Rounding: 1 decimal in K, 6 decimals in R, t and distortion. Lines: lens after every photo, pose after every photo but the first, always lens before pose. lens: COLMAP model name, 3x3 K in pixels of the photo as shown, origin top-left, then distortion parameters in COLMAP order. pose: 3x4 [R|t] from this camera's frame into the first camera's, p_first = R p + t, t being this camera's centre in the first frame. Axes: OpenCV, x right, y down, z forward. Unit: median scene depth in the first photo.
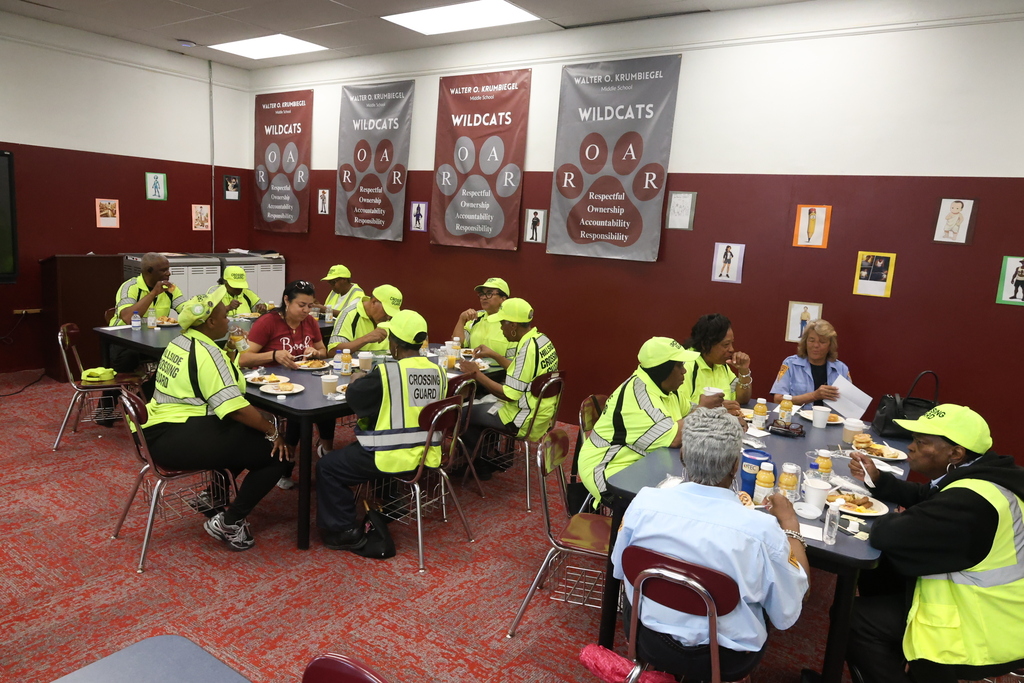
lens RADIAL K [[674.8, 0, 513.8], [0, 674.8, 368.5], [0, 0, 1]] dist [-0.019411, -0.001374]
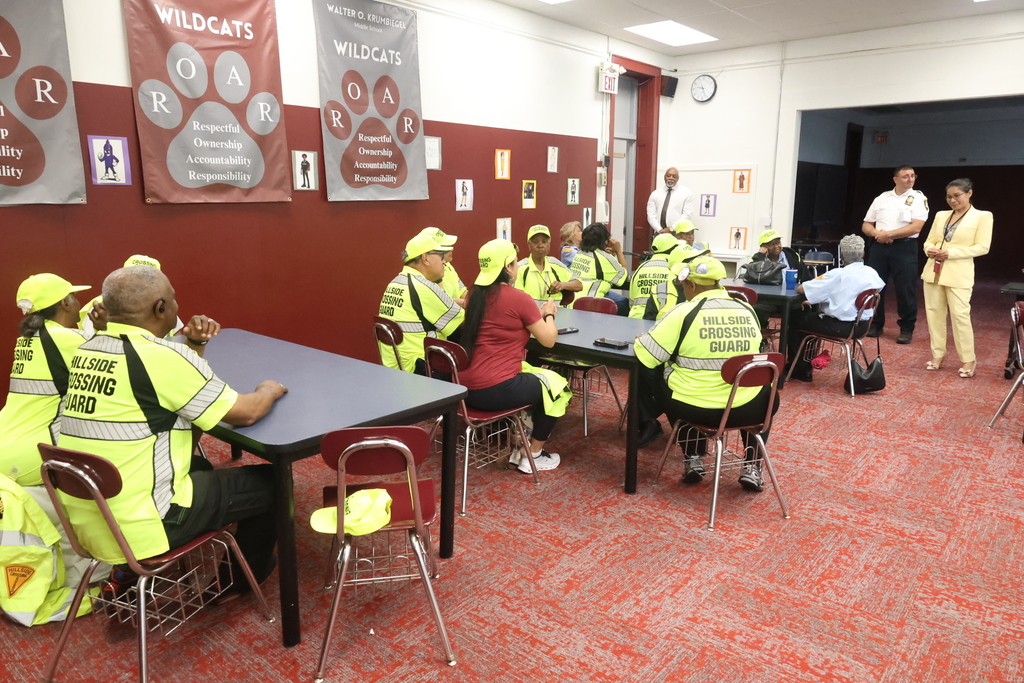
lens RADIAL K [[723.0, 0, 512.0], [0, 723.0, 341.5], [0, 0, 1]] dist [0.007028, 0.000694]
pose [[0.091657, -0.277414, 0.956368, -0.896316], [0.183918, 0.948604, 0.257535, -0.196196], [-0.978659, 0.152289, 0.137967, 0.656200]]
